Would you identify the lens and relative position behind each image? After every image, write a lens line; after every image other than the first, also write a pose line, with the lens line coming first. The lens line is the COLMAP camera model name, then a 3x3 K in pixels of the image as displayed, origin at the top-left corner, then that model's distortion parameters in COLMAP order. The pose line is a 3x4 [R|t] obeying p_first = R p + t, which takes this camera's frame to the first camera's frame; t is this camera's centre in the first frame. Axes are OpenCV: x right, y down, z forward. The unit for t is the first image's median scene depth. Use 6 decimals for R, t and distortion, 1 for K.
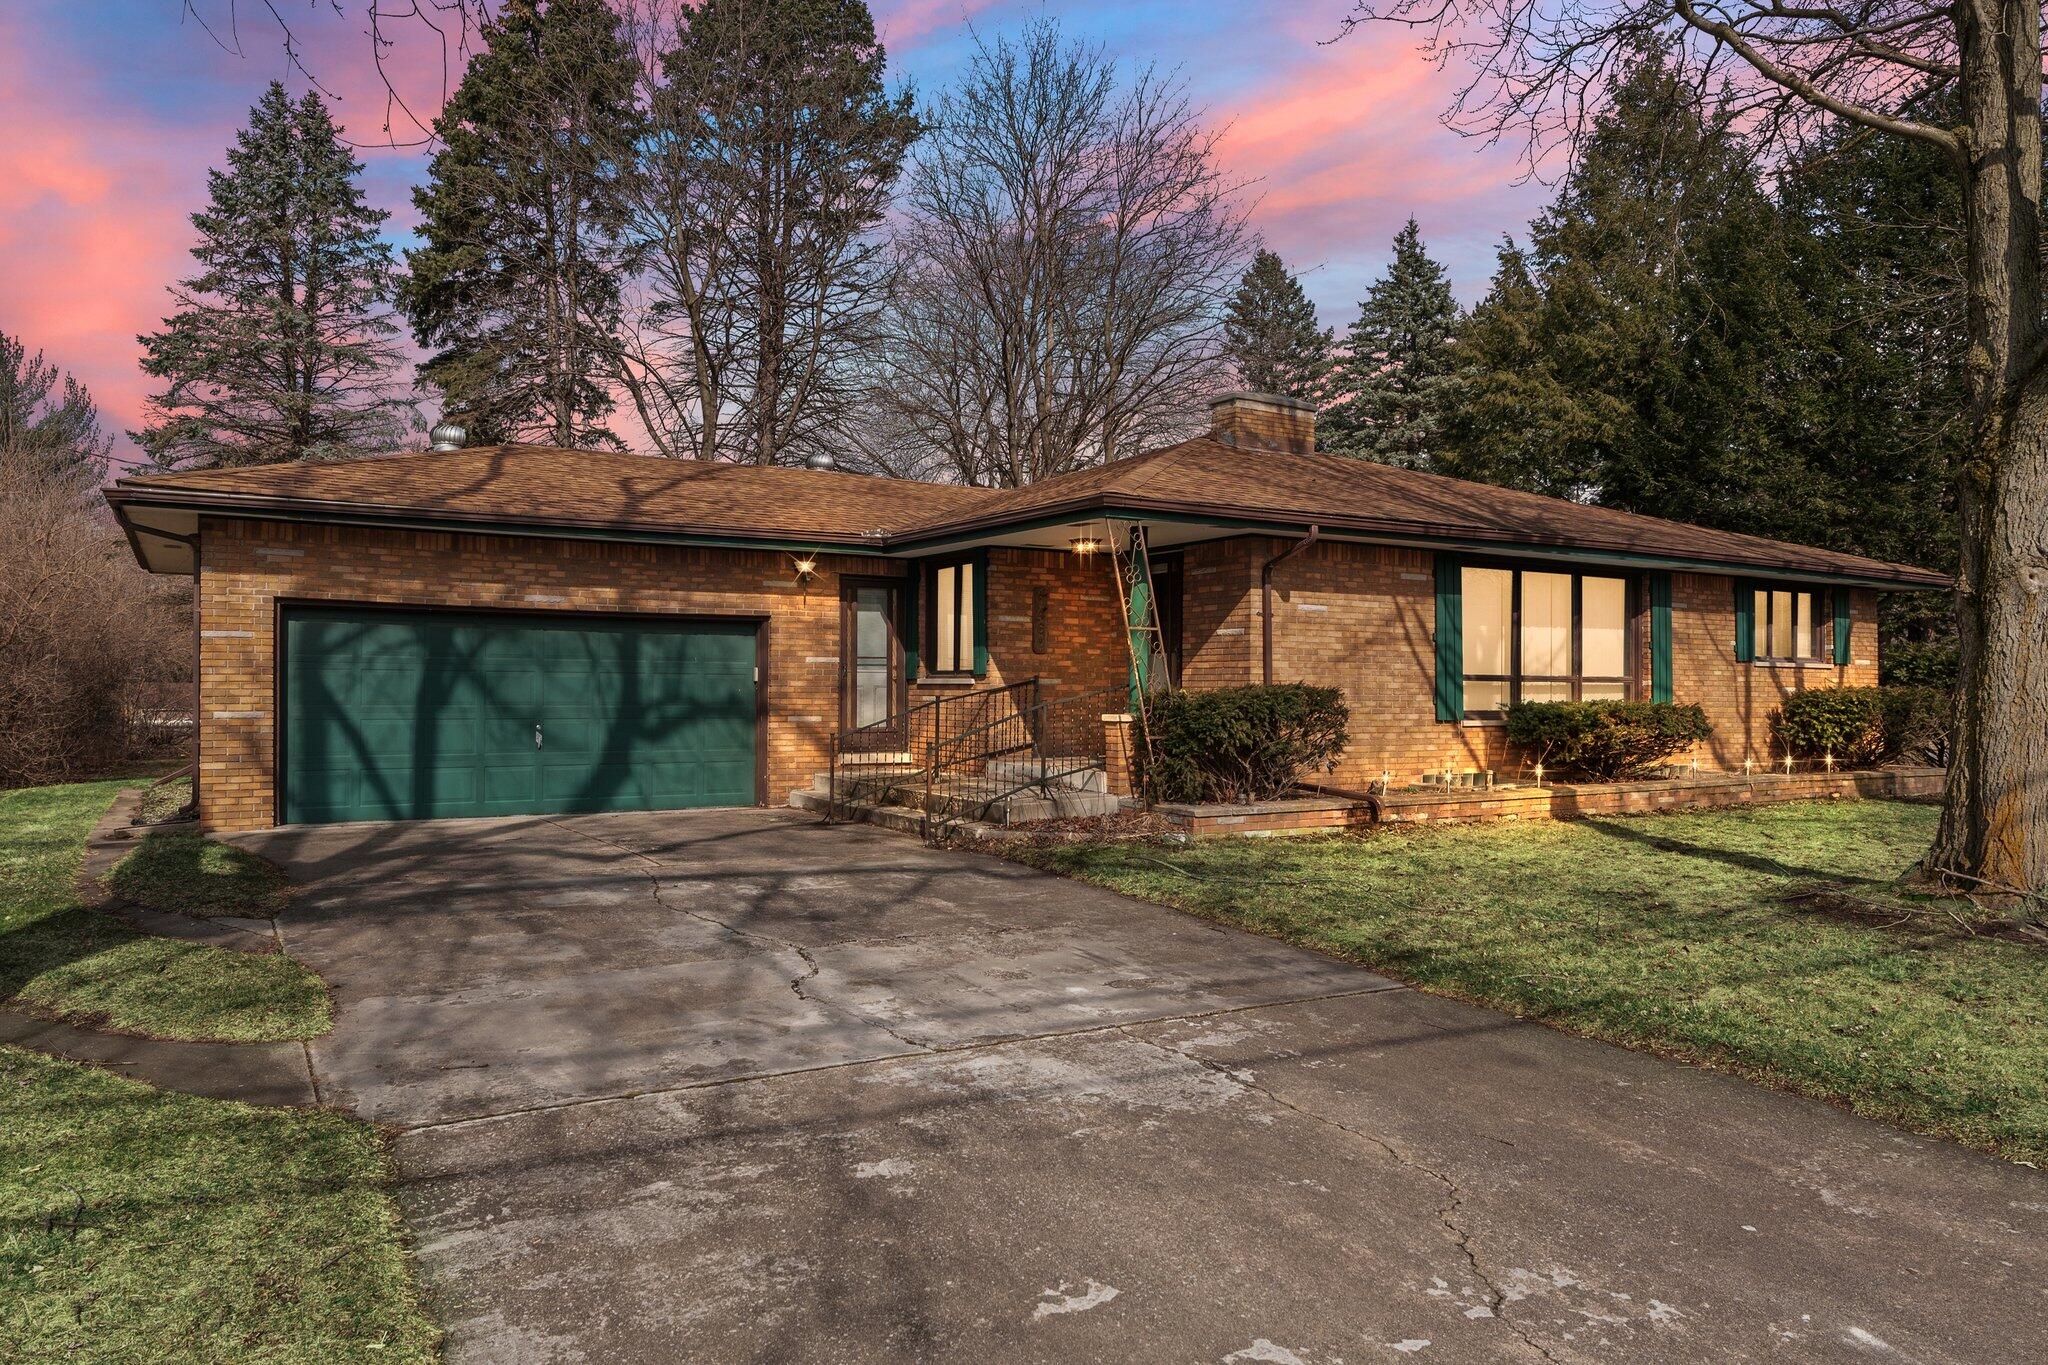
lens RADIAL K [[1343.1, 0, 1044.5], [0, 1343.1, 673.3], [0, 0, 1]] dist [0.006673, -0.001705]
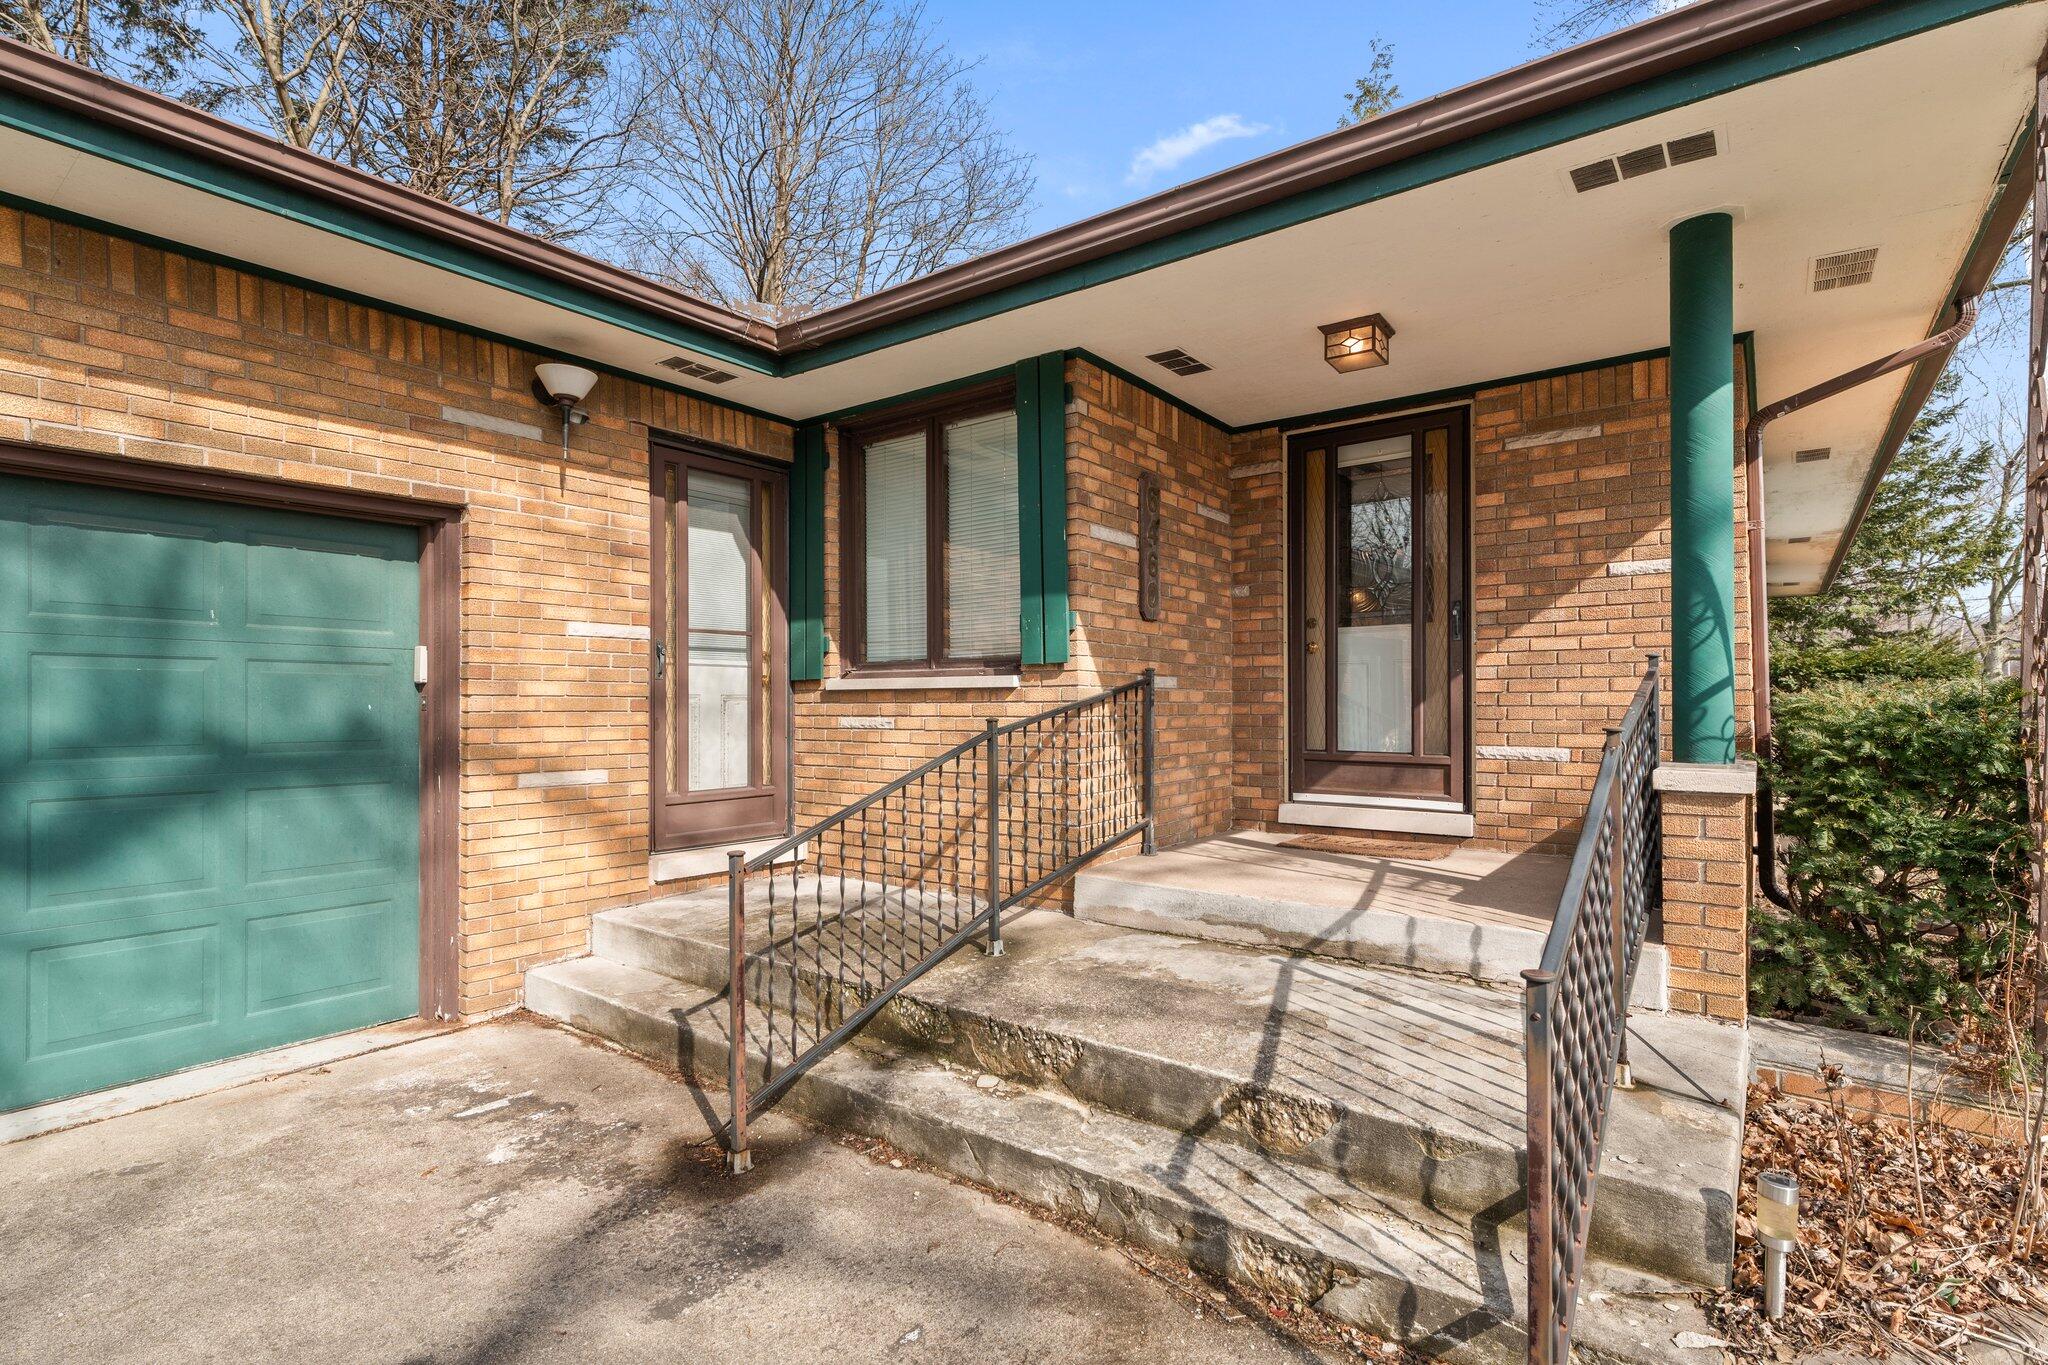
lens RADIAL K [[980.4, 0, 1027.1], [0, 980.4, 706.5], [0, 0, 1]] dist [0.005457, -0.001151]
pose [[0.939028, -0.006829, 0.343773, -0.151606], [0.002776, 0.999921, 0.012279, 0.009733], [-0.343830, -0.010576, 0.938972, 0.689467]]
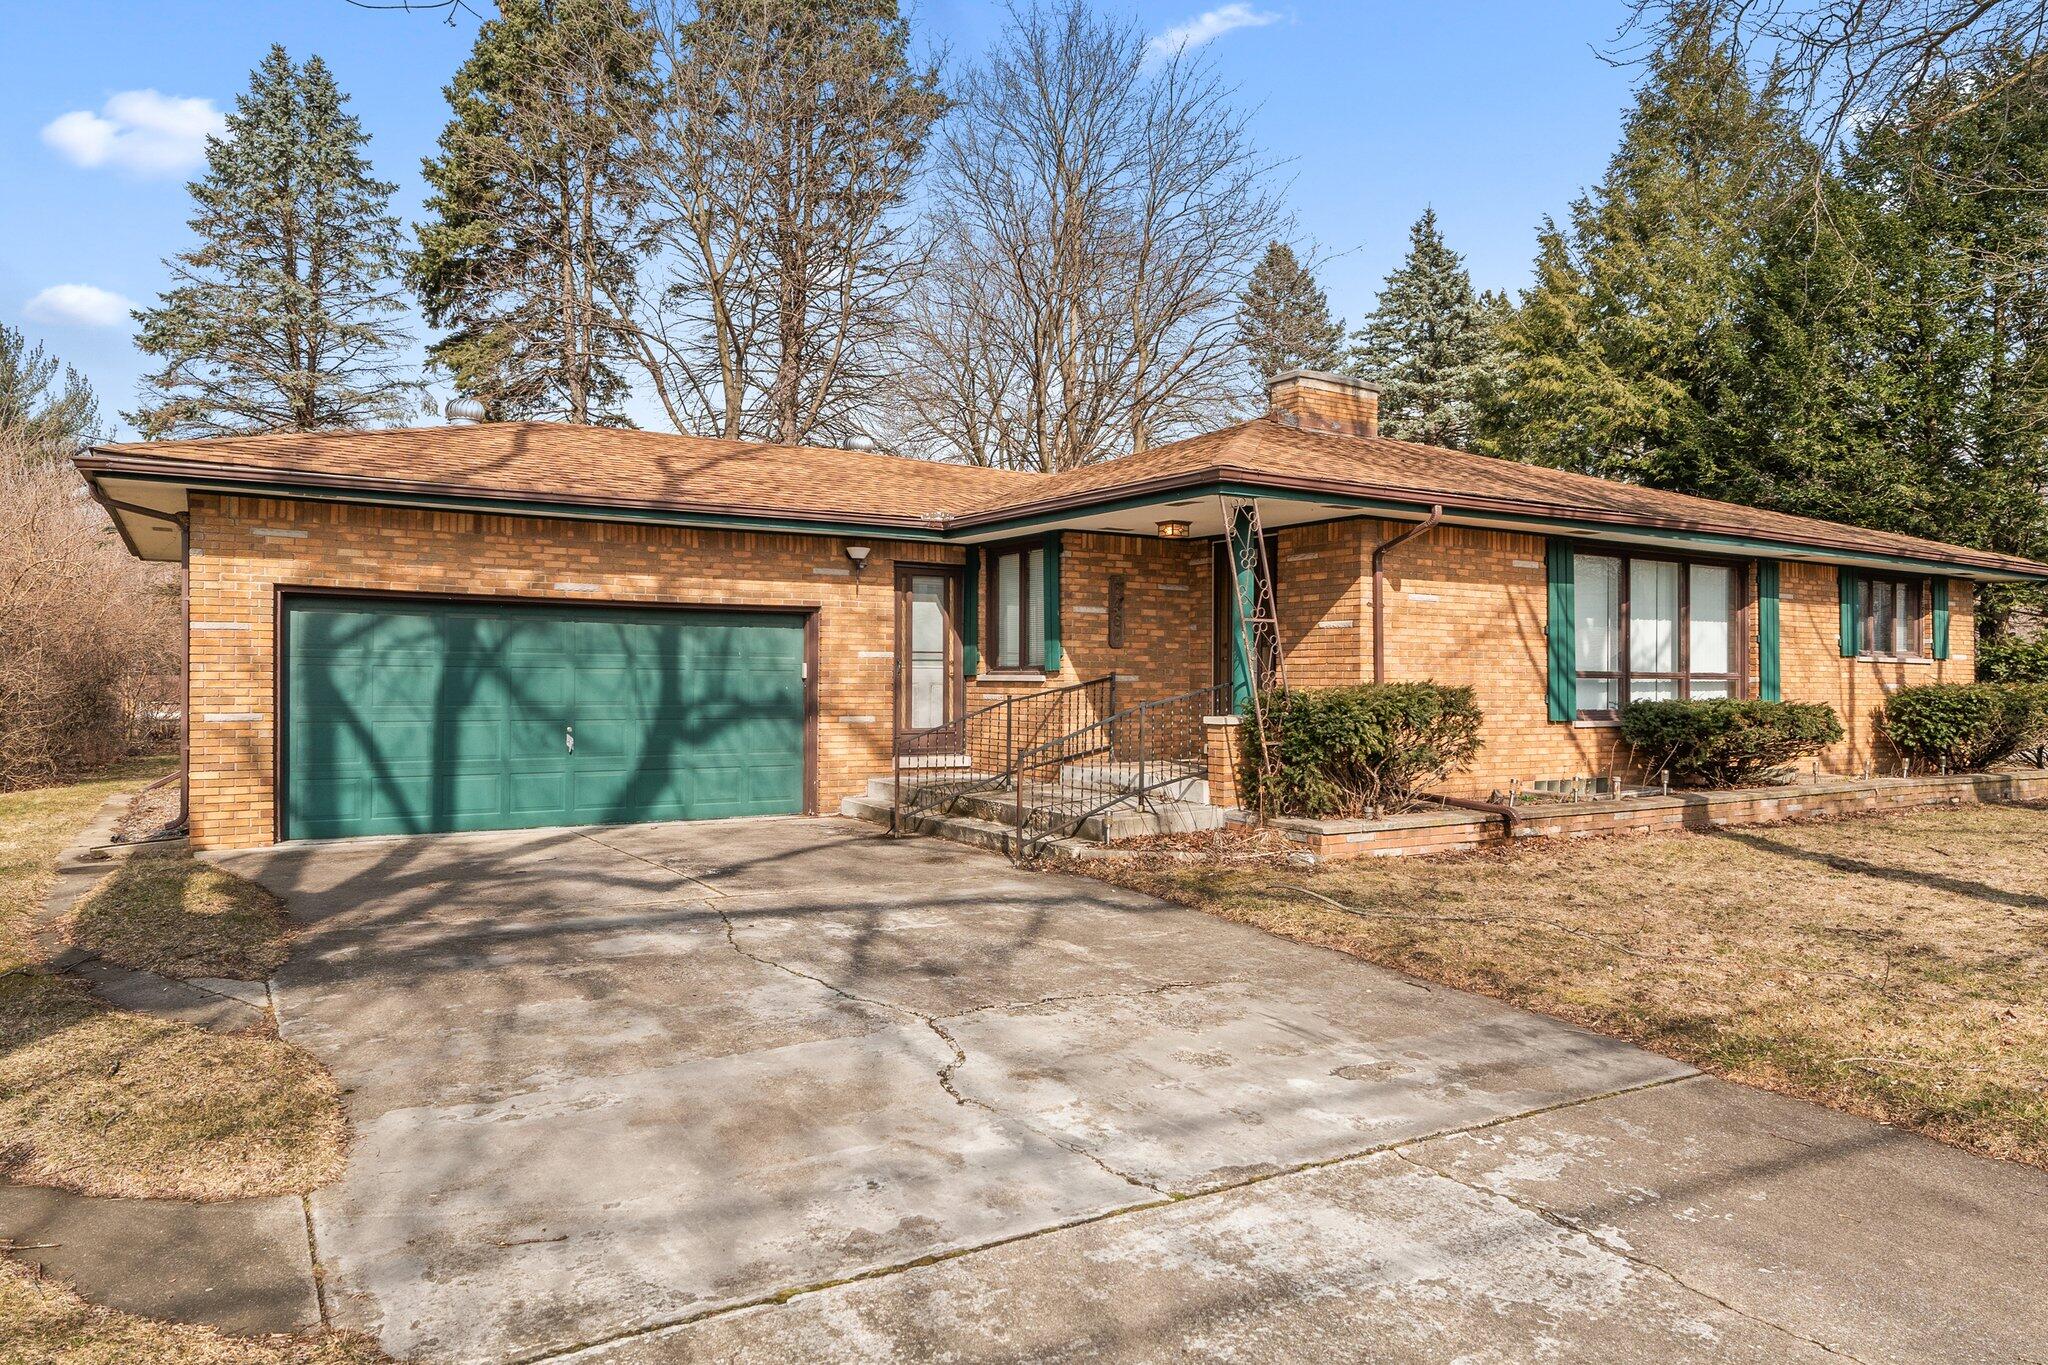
lens RADIAL K [[1309.5, 0, 1038.5], [0, 1309.5, 672.1], [0, 0, 1]] dist [0.016395, -0.001374]
pose [[0.999998, 0.000550, 0.002049, -0.056969], [-0.000560, 0.999987, 0.005091, -0.002696], [-0.002046, -0.005092, 0.999985, 0.105760]]
